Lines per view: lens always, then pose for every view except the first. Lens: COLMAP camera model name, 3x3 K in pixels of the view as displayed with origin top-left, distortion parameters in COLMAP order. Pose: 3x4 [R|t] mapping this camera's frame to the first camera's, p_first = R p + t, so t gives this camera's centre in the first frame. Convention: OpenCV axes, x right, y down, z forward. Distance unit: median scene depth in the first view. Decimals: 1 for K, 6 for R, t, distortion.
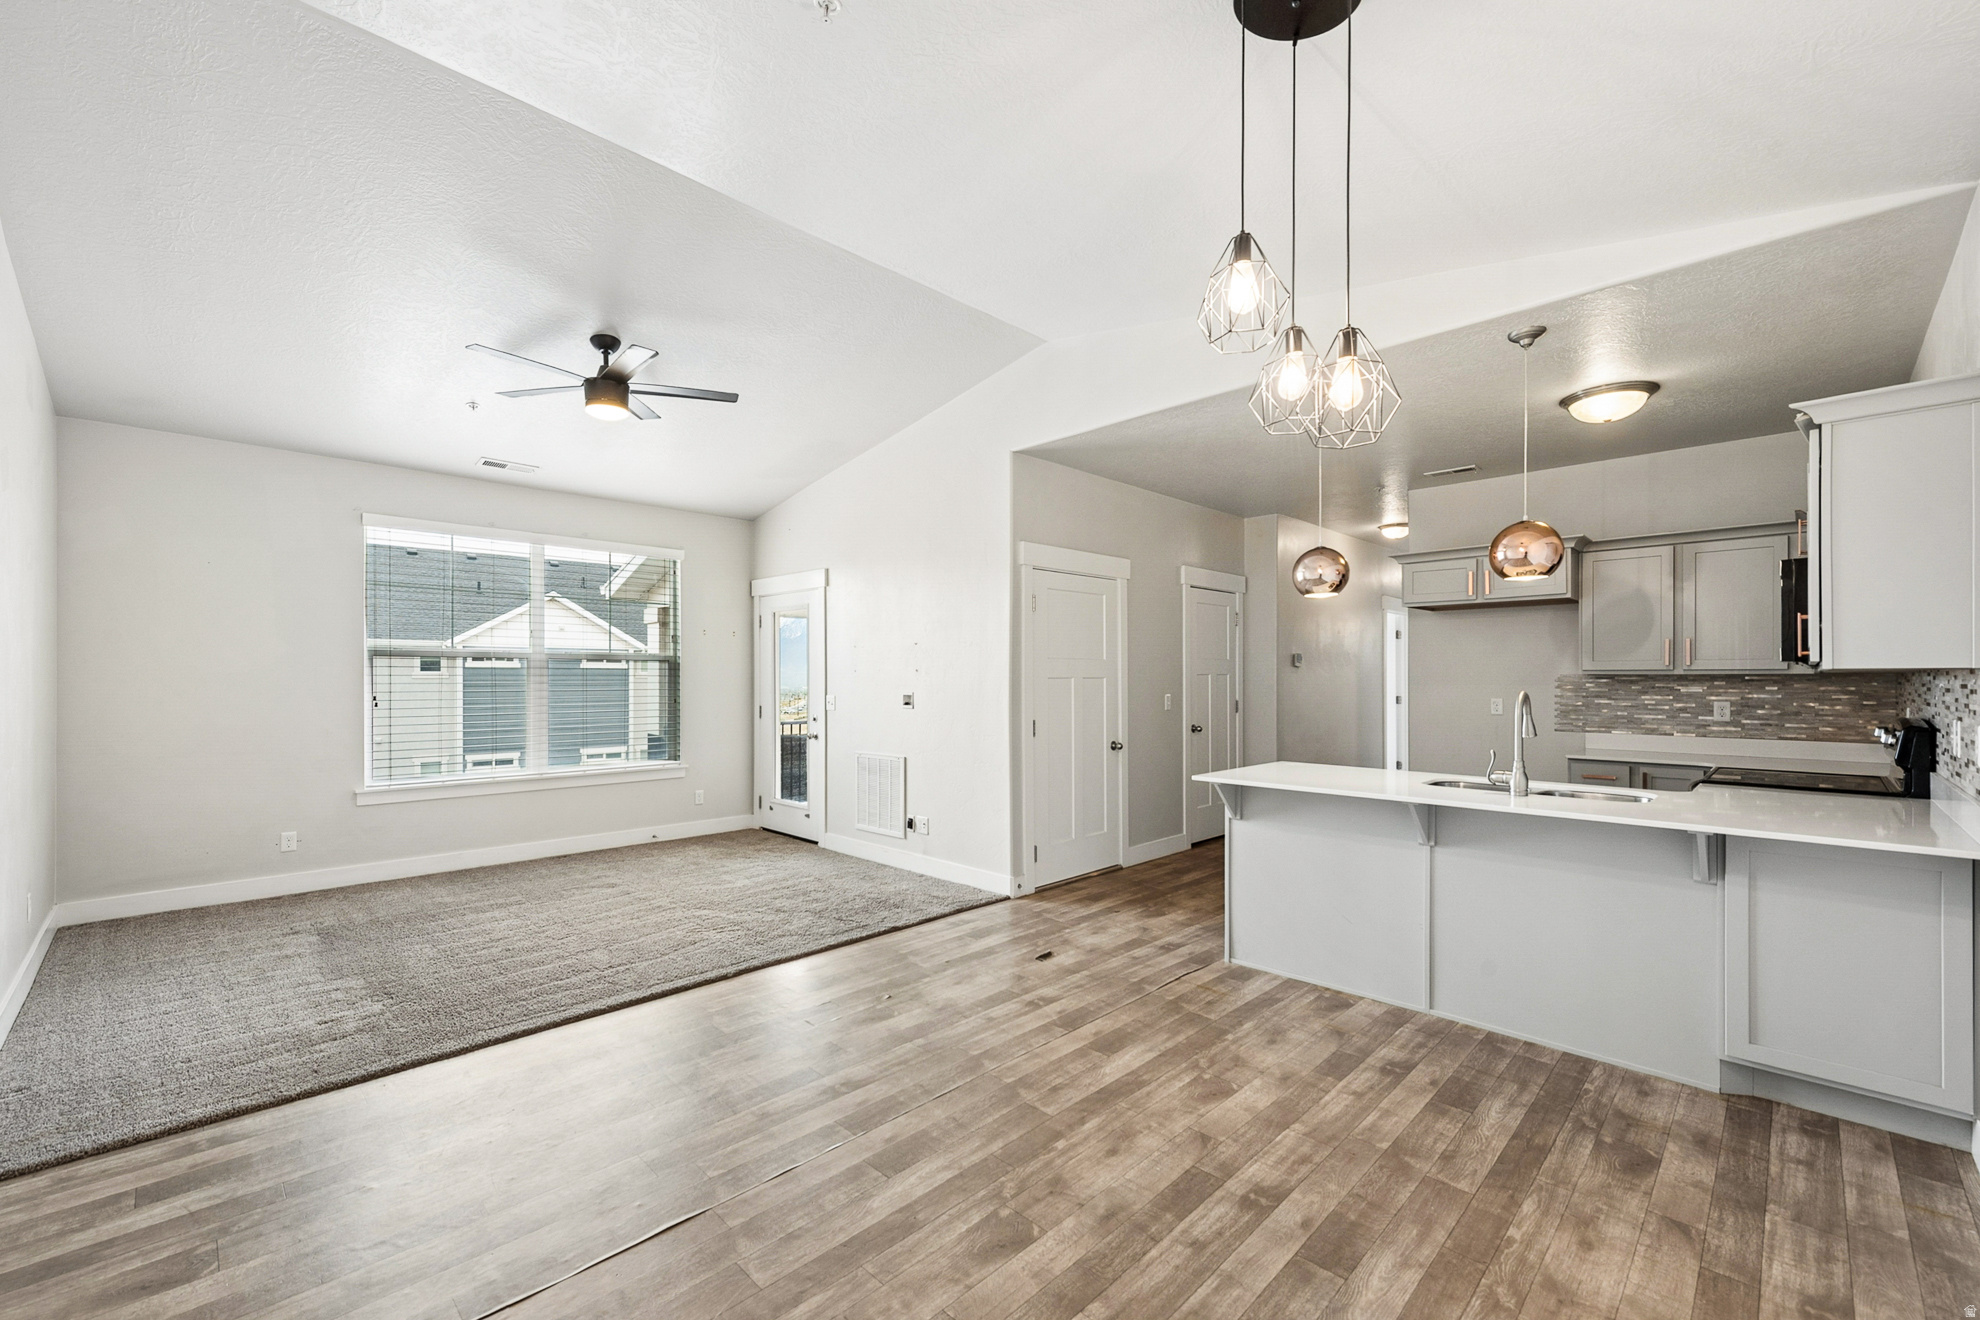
lens RADIAL K [[806.1, 0, 962.2], [0, 806.1, 676.3], [0, 0, 1]] dist [0.005831, -0.000981]
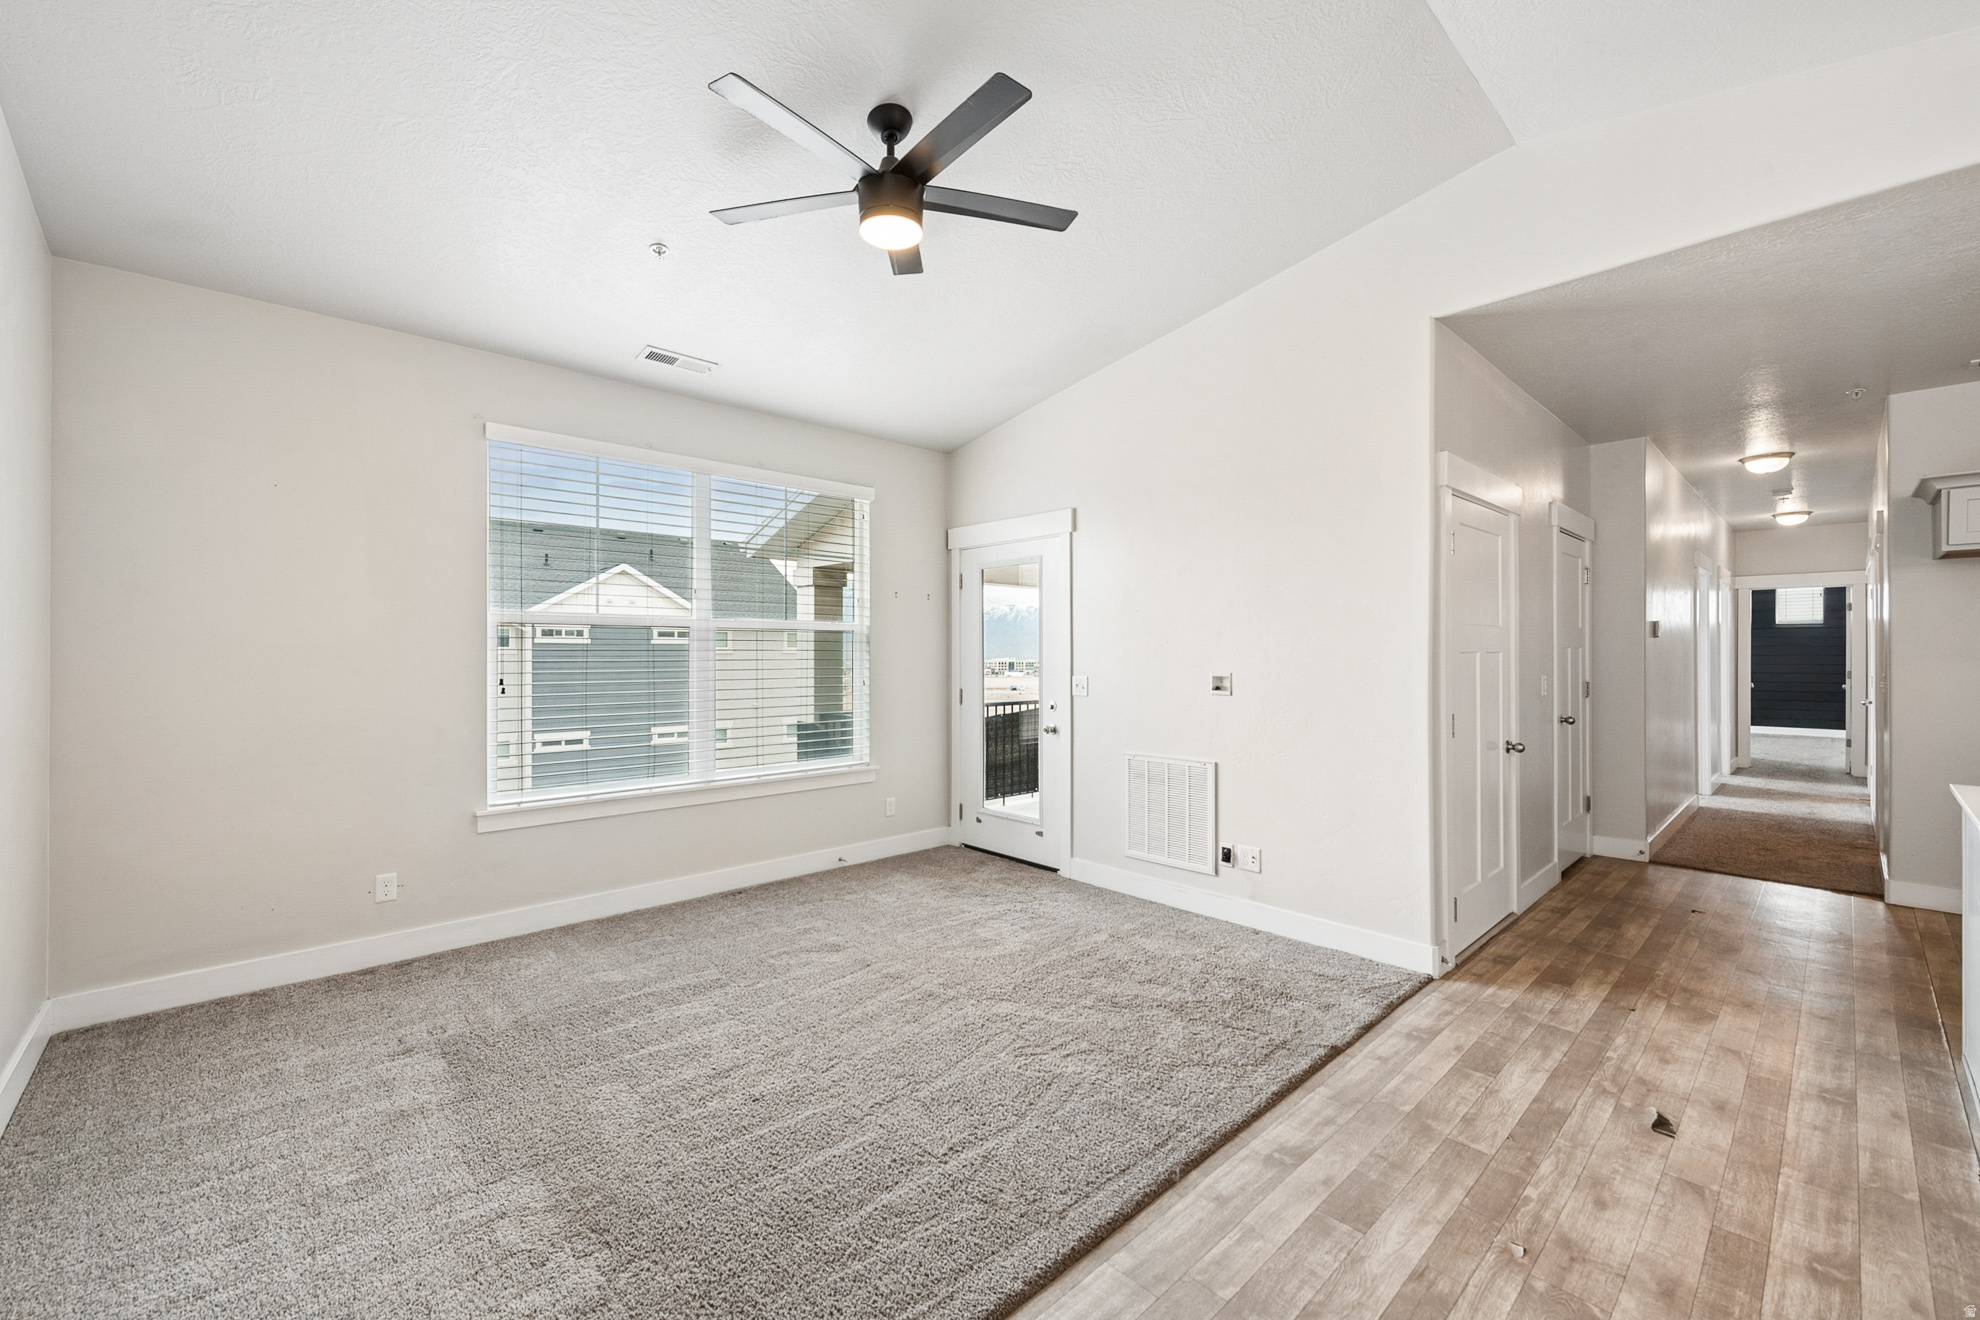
lens RADIAL K [[798.4, 0, 986.5], [0, 798.4, 652.0], [0, 0, 1]] dist [-0.001137, -0.000441]
pose [[0.999798, -0.000297, -0.020077, -0.321543], [0.000284, 1.000000, -0.000661, 0.002029], [0.020077, 0.000655, 0.999798, 0.344564]]
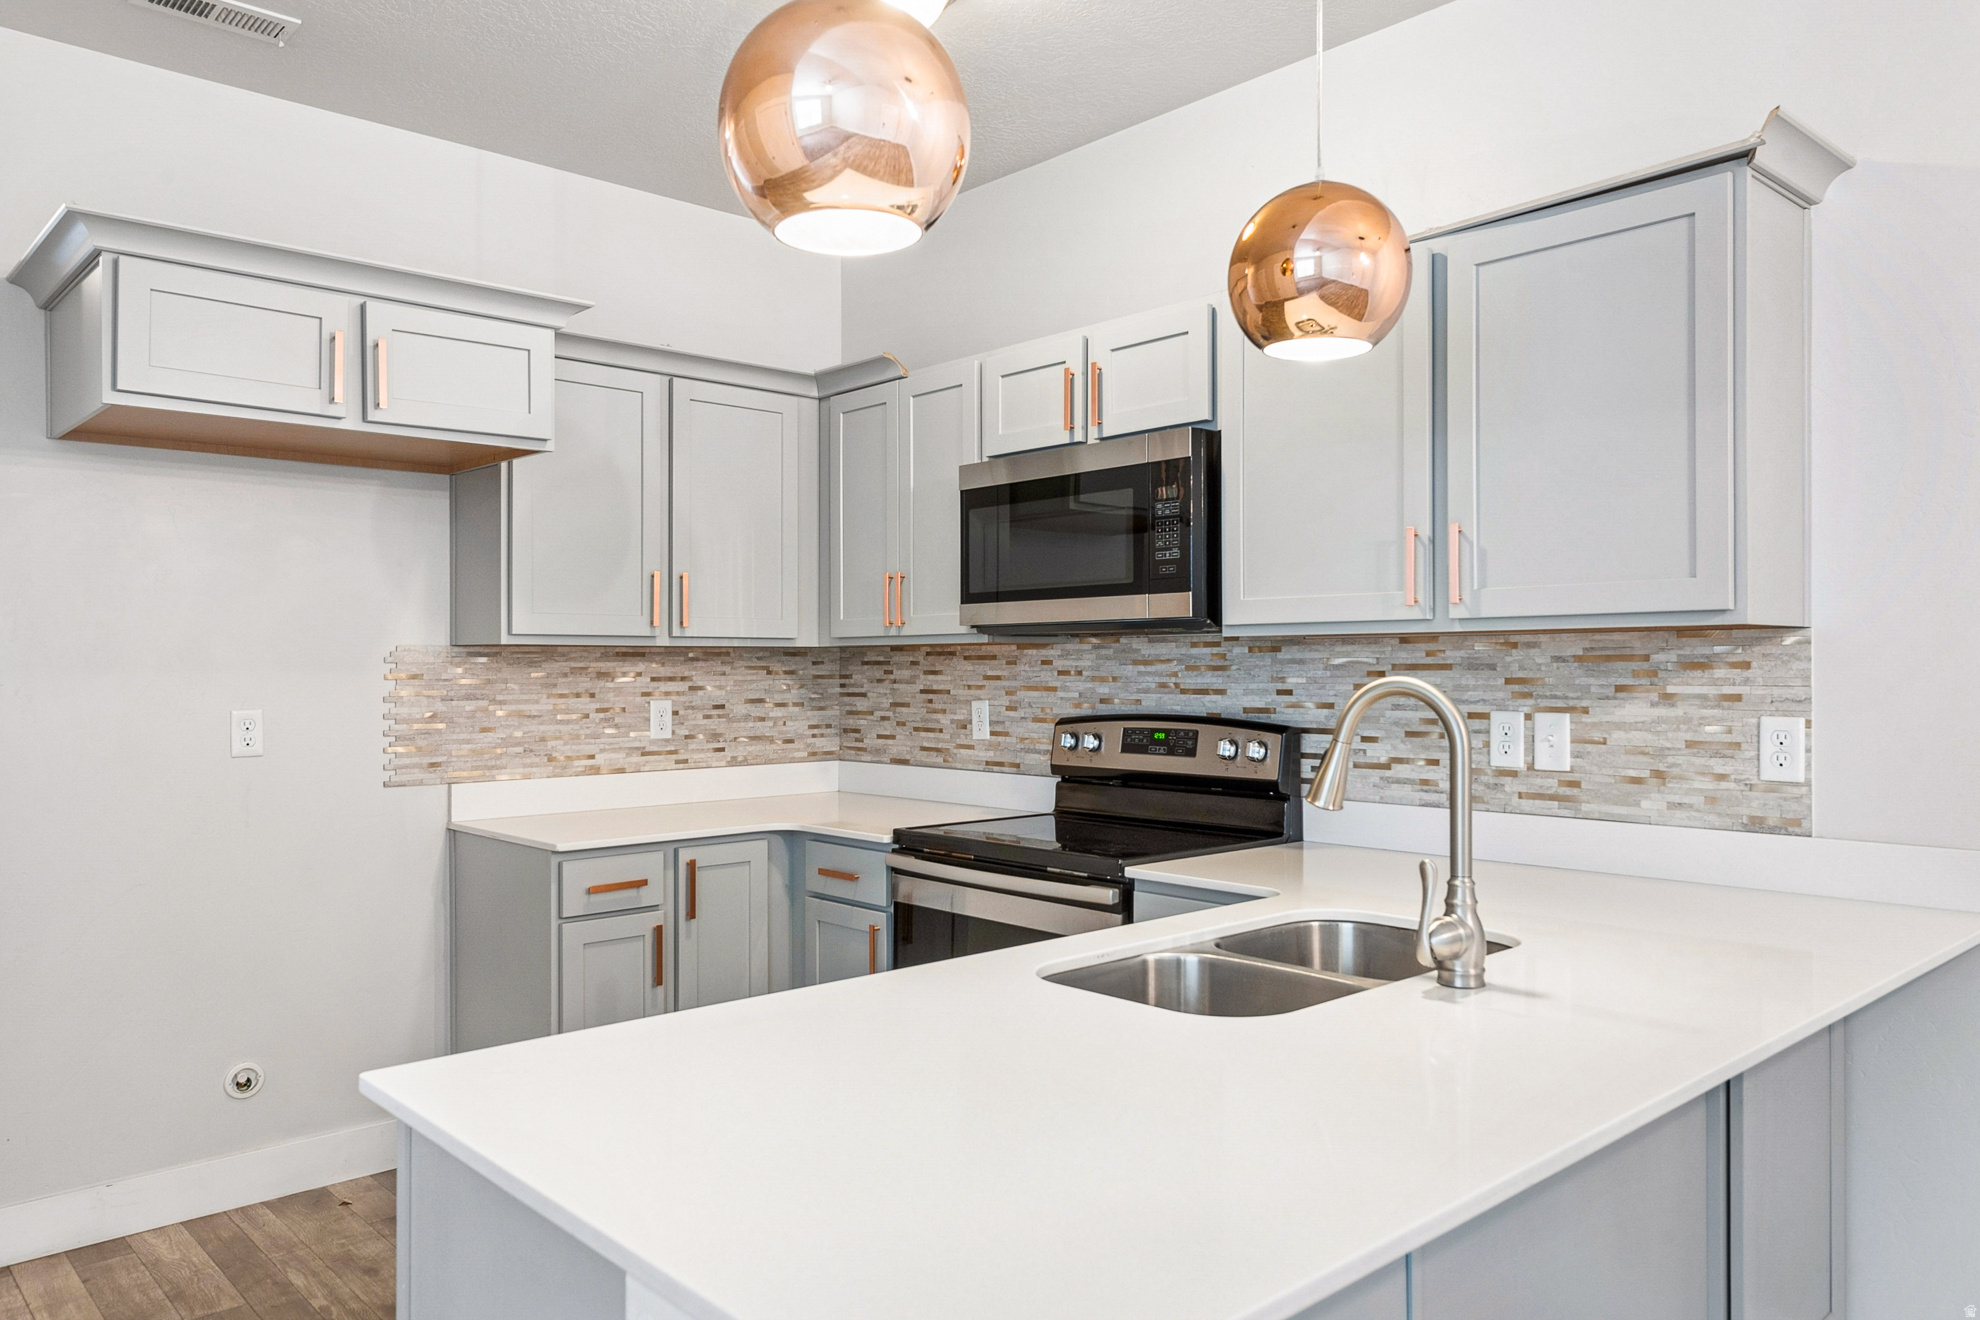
lens RADIAL K [[1381.9, 0, 962.3], [0, 1381.9, 660.9], [0, 0, 1]] dist [0.003822, 0.000933]
pose [[0.037472, 0.005537, 0.999282, 0.075161], [0.002559, 0.999981, -0.005637, 0.011826], [-0.999294, 0.002768, 0.037457, 0.798274]]
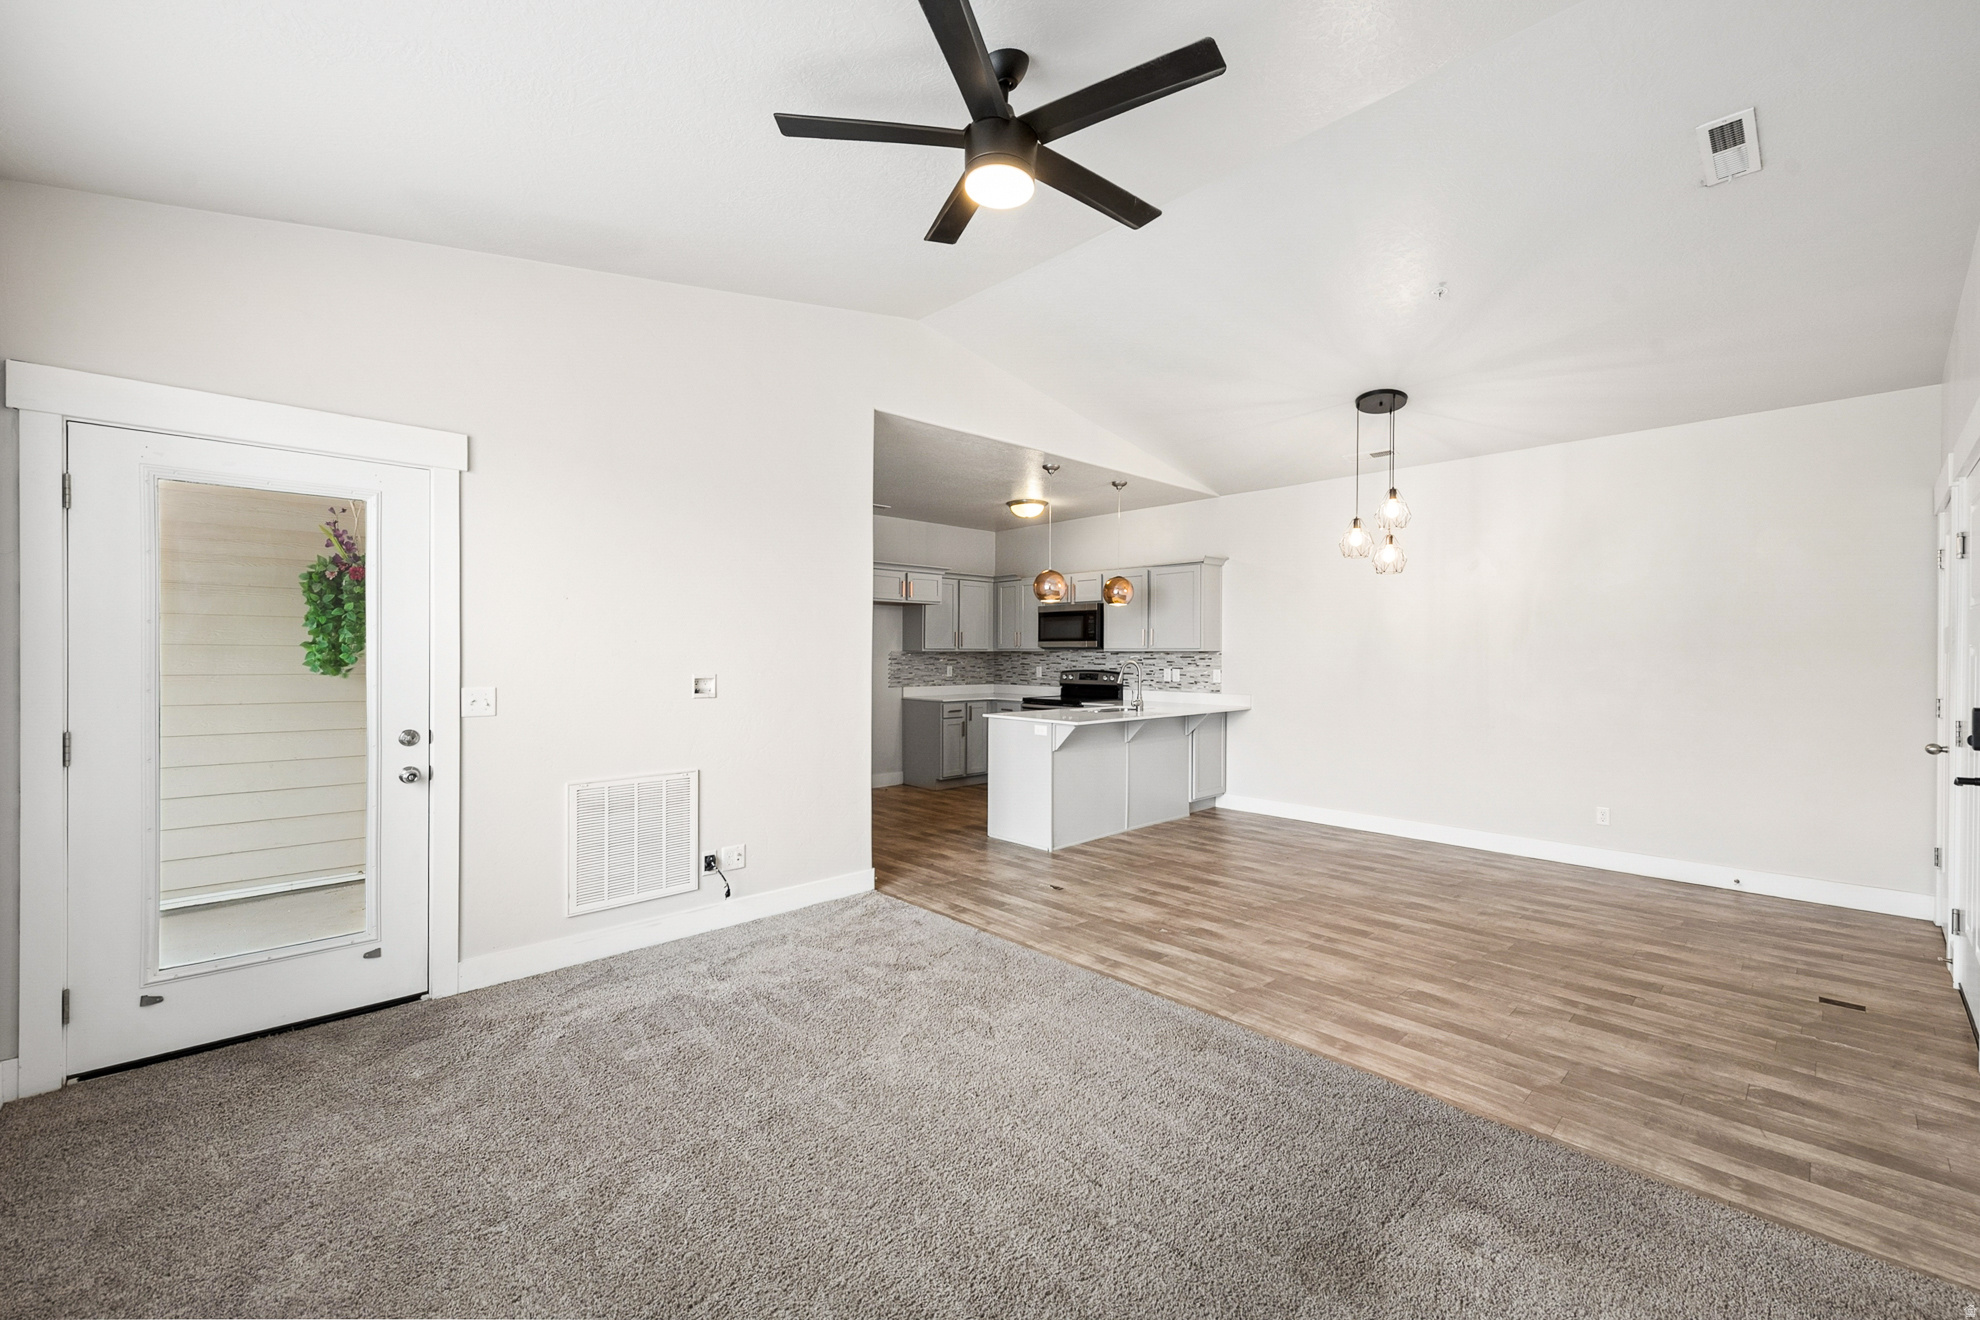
lens RADIAL K [[795.2, 0, 995.3], [0, 795.2, 718.8], [0, 0, 1]] dist [-0.010452, 0.000101]
pose [[0.003118, -0.080567, 0.996744, -0.886132], [-0.003156, 0.996743, 0.080576, 0.004550], [-0.999990, -0.003397, 0.002853, 0.914650]]
